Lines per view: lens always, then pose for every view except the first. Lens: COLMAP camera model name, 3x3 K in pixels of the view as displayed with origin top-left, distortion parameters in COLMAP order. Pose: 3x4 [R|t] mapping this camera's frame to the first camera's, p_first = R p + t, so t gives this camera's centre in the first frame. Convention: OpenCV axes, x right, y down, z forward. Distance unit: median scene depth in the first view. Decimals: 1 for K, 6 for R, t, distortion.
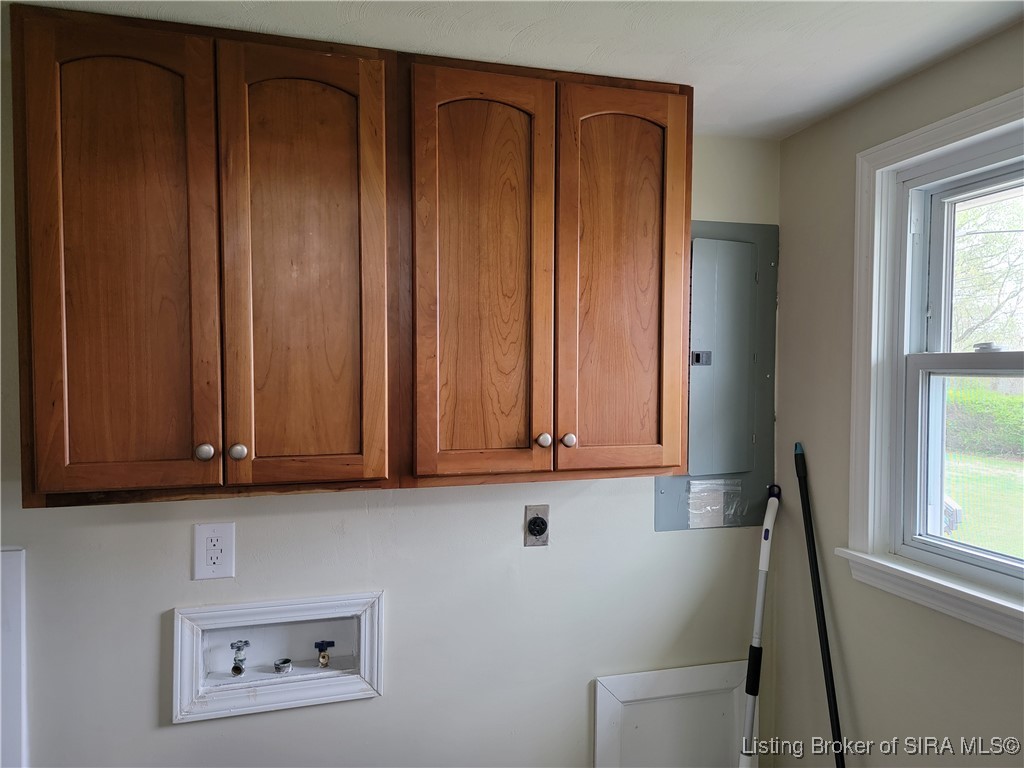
lens RADIAL K [[716.3, 0, 523.7], [0, 716.3, 389.0], [0, 0, 1]] dist [0.088802, -0.080831]
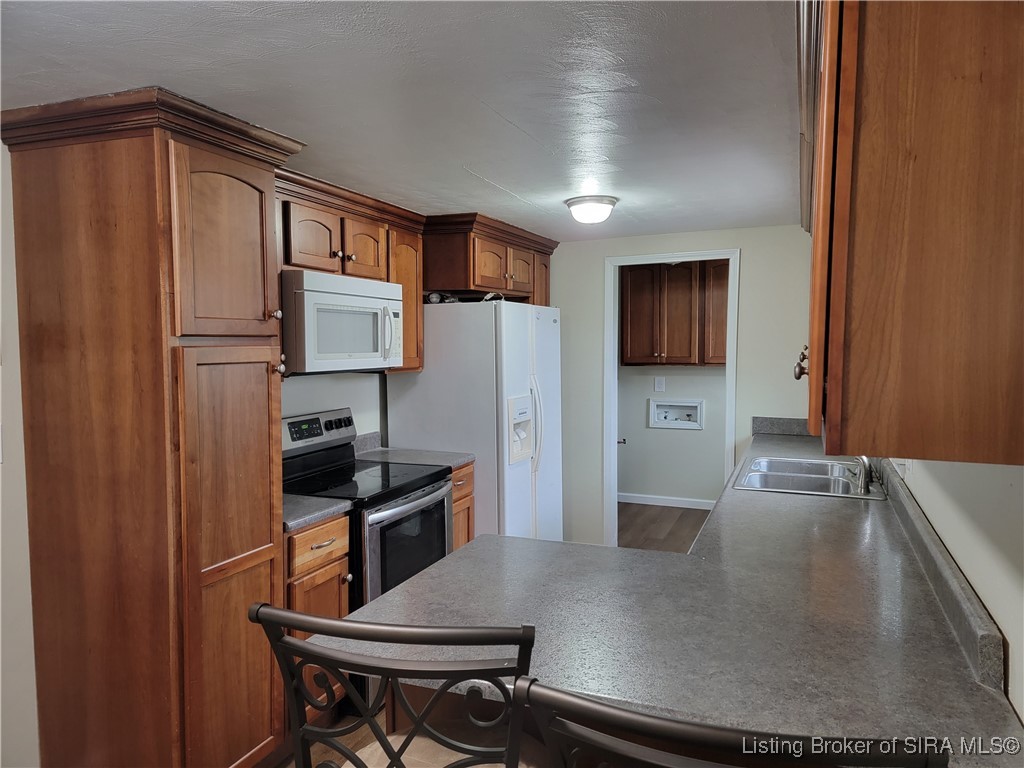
lens RADIAL K [[716.3, 0, 523.7], [0, 716.3, 389.0], [0, 0, 1]] dist [0.088802, -0.080831]
pose [[0.794878, 0.035977, -0.605701, 1.349643], [-0.009923, 0.998878, 0.046307, 0.084378], [0.606688, -0.030798, 0.794343, -2.534471]]
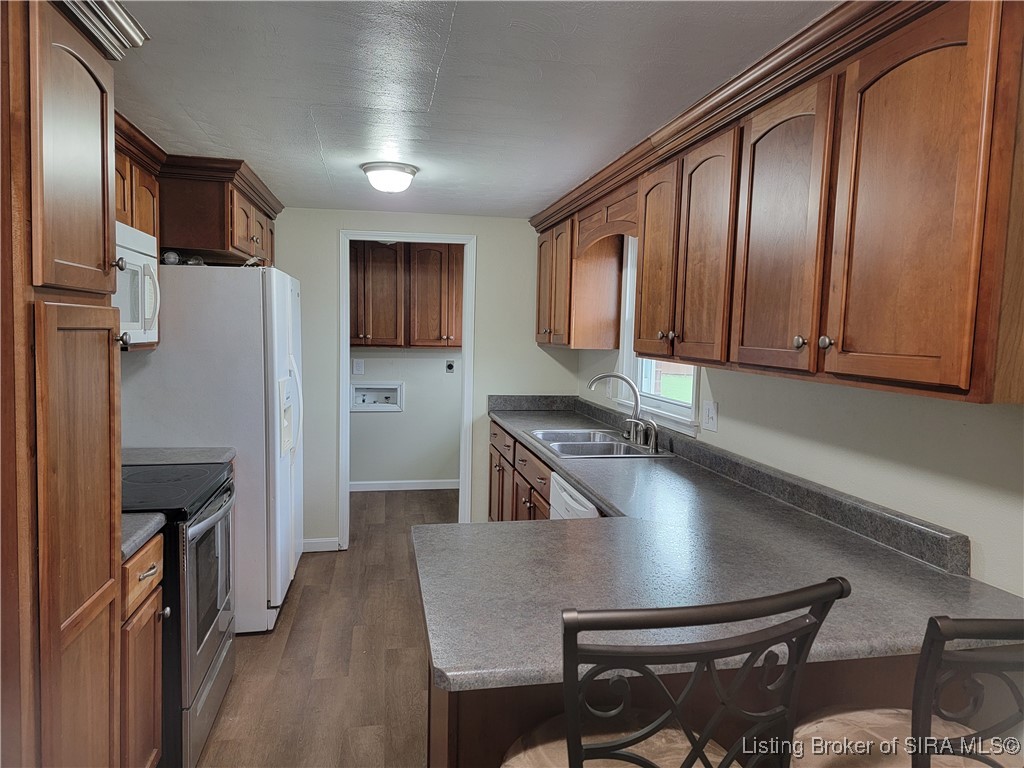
lens RADIAL K [[716.3, 0, 523.7], [0, 716.3, 389.0], [0, 0, 1]] dist [0.088802, -0.080831]
pose [[0.996966, 0.024506, -0.073884, 0.719371], [-0.020385, 0.998221, 0.056022, 0.118916], [0.075125, -0.054346, 0.995692, -2.710805]]
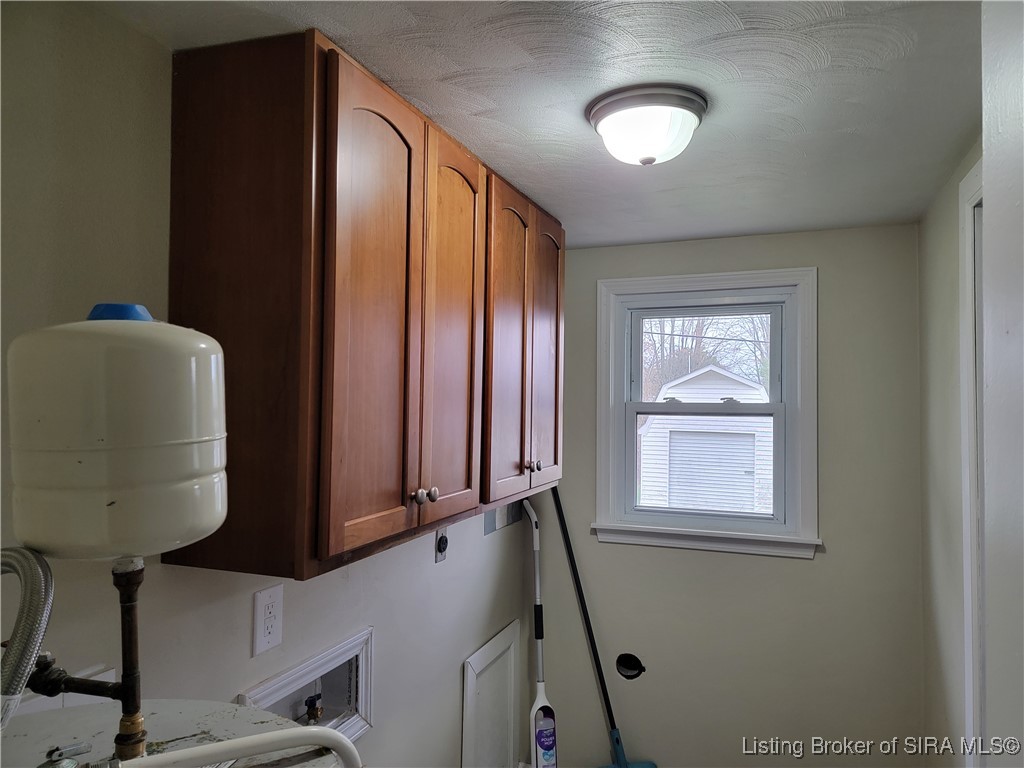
lens RADIAL K [[716.3, 0, 523.7], [0, 716.3, 389.0], [0, 0, 1]] dist [0.088802, -0.080831]
pose [[0.586374, 0.016642, 0.809869, -1.029007], [0.014356, 0.999418, -0.030932, -0.032178], [-0.809913, 0.029764, 0.585794, 0.217875]]
